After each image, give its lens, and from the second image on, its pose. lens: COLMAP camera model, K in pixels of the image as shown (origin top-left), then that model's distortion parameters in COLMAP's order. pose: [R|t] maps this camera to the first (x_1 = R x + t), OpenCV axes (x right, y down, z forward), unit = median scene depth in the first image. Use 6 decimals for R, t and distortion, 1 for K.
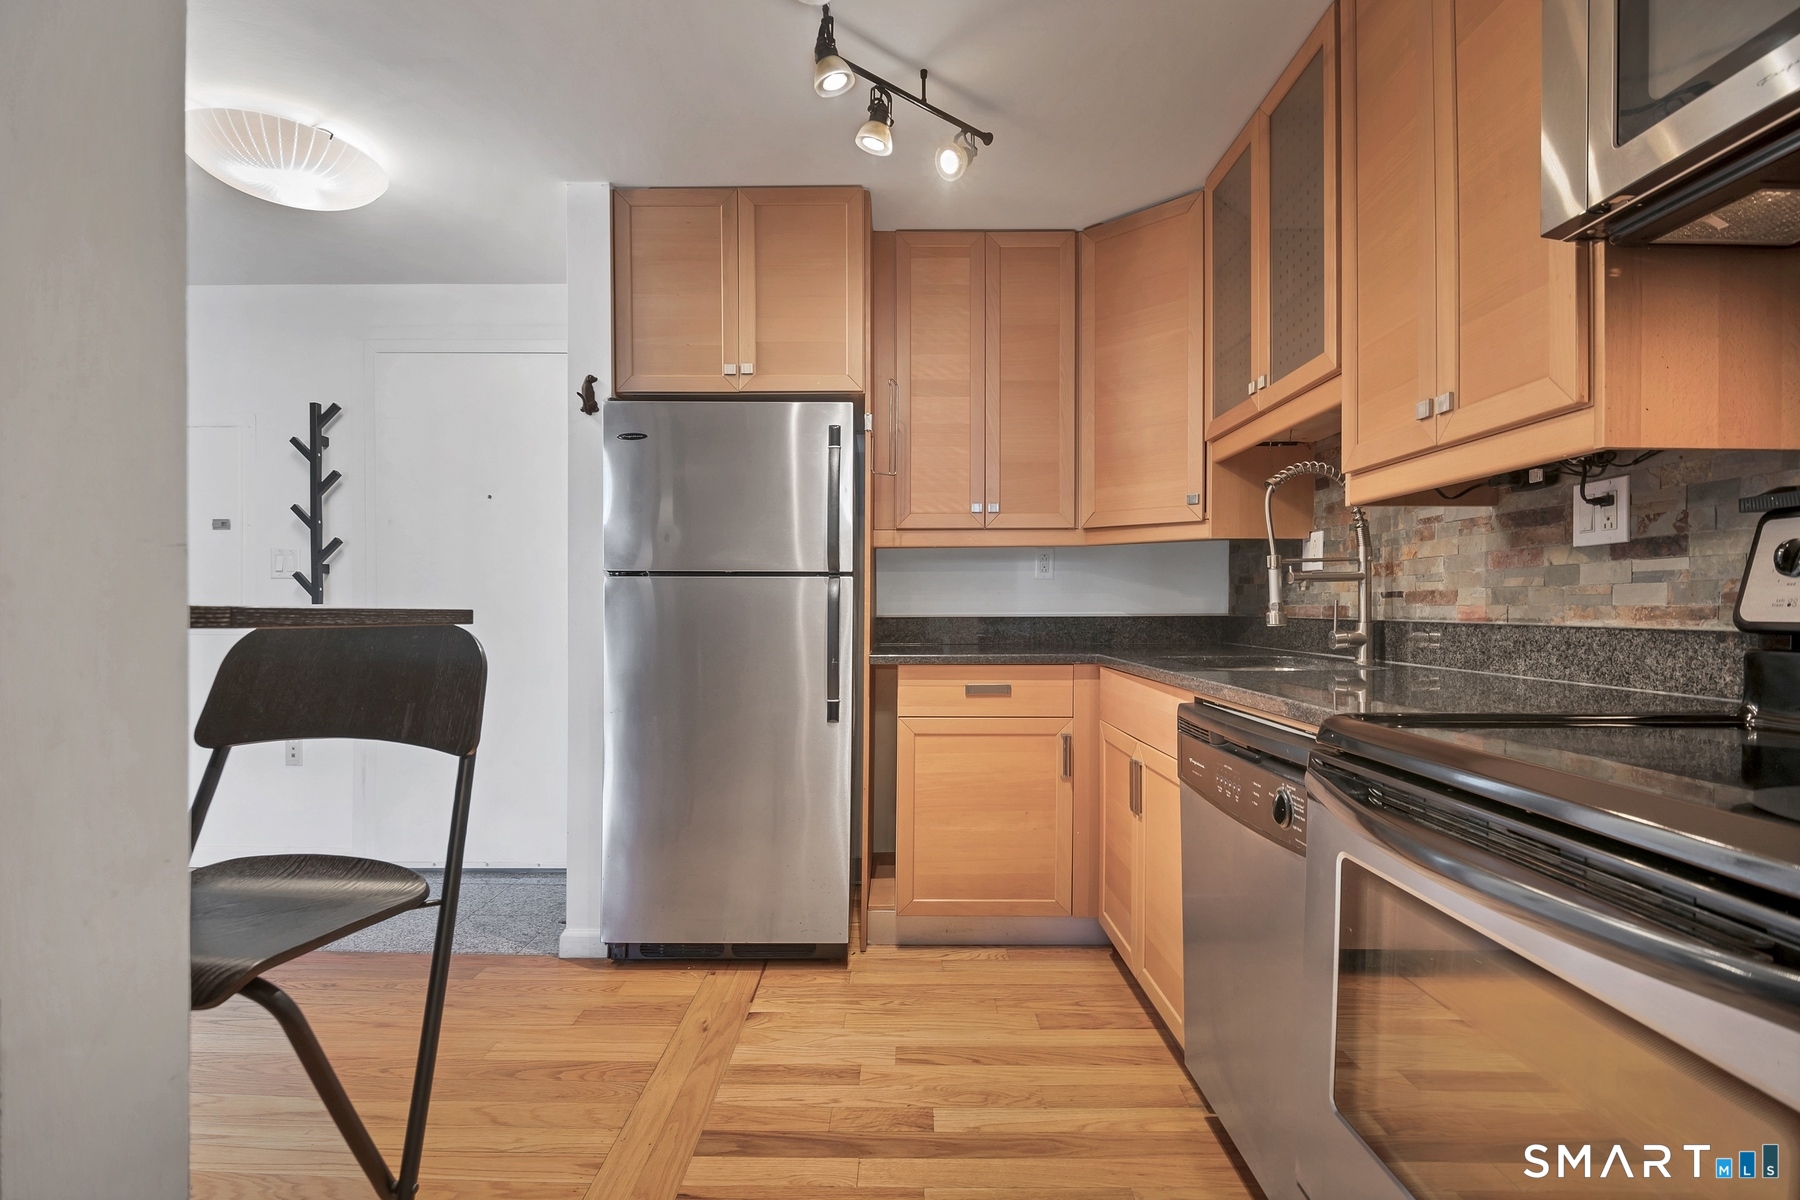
lens RADIAL K [[871.4, 0, 900.0], [0, 871.4, 600.0], [0, 0, 1]] dist [-0.020814, 0.000353]
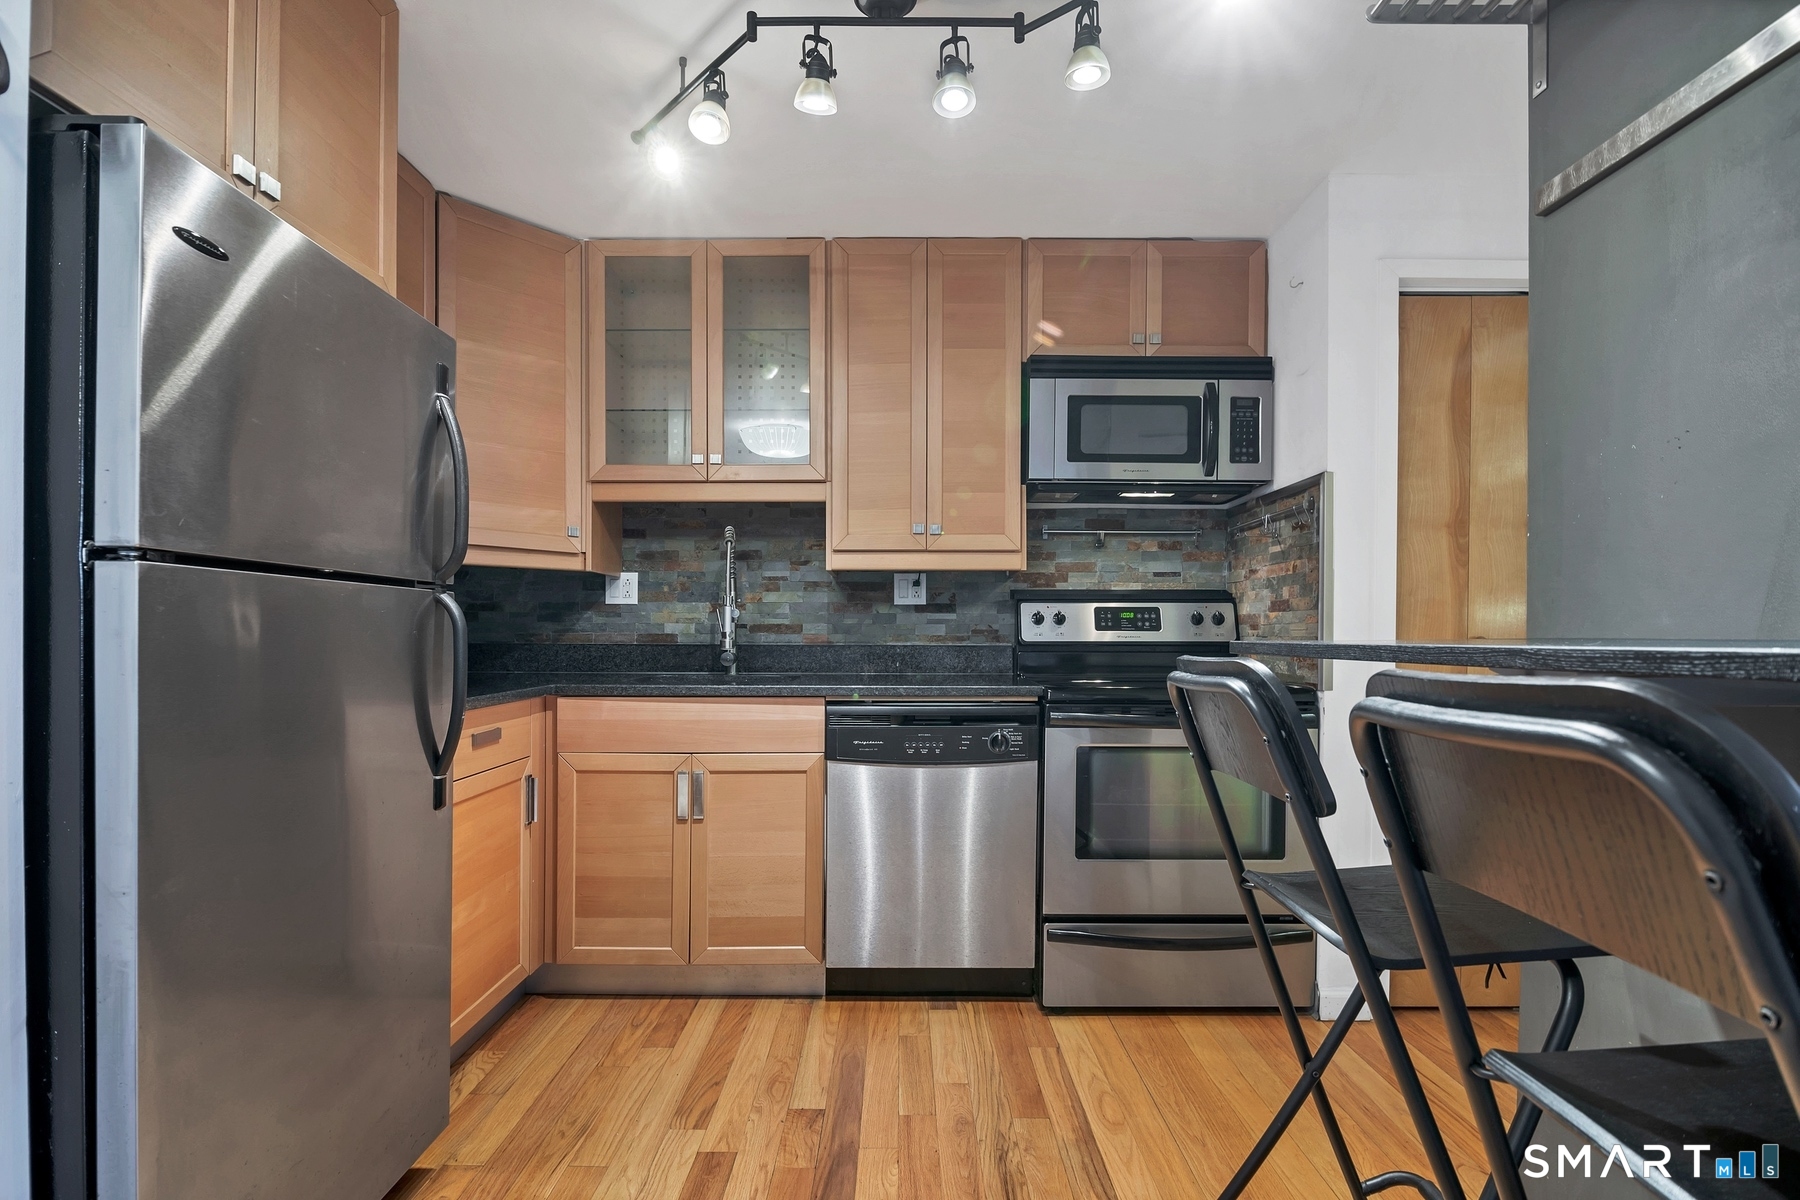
lens RADIAL K [[892.9, 0, 901.2], [0, 892.9, 635.9], [0, 0, 1]] dist [0.001189, 0.000110]
pose [[-0.040793, -0.002168, 0.999165, -0.782560], [-0.010941, 0.999939, 0.001723, 0.003274], [-0.999108, -0.010861, -0.040815, 0.676212]]
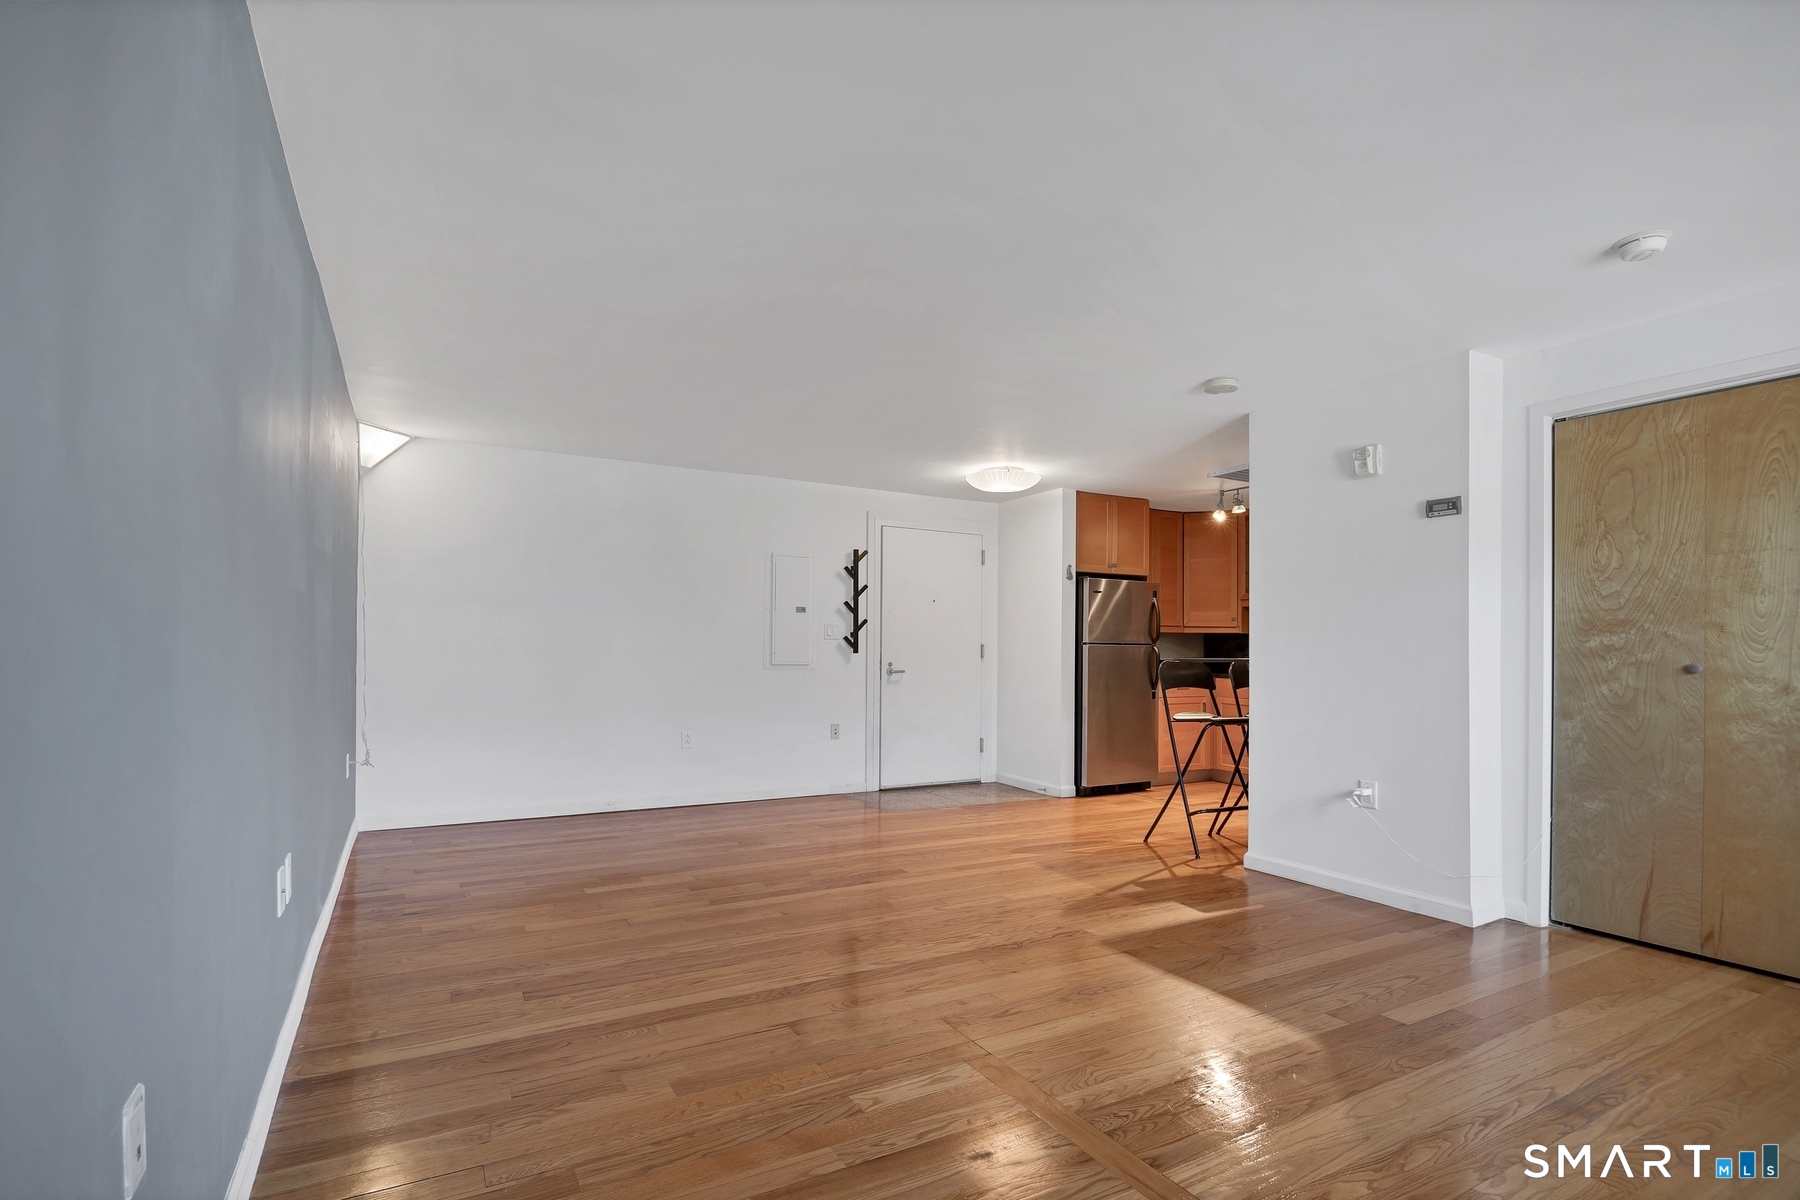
lens RADIAL K [[871.4, 0, 900.0], [0, 871.4, 600.0], [0, 0, 1]] dist [-0.020814, 0.000353]
pose [[0.876455, 0.031086, 0.480480, -2.180309], [-0.002939, 0.998240, -0.059223, 0.001531], [-0.481476, 0.050494, 0.875004, -1.076234]]
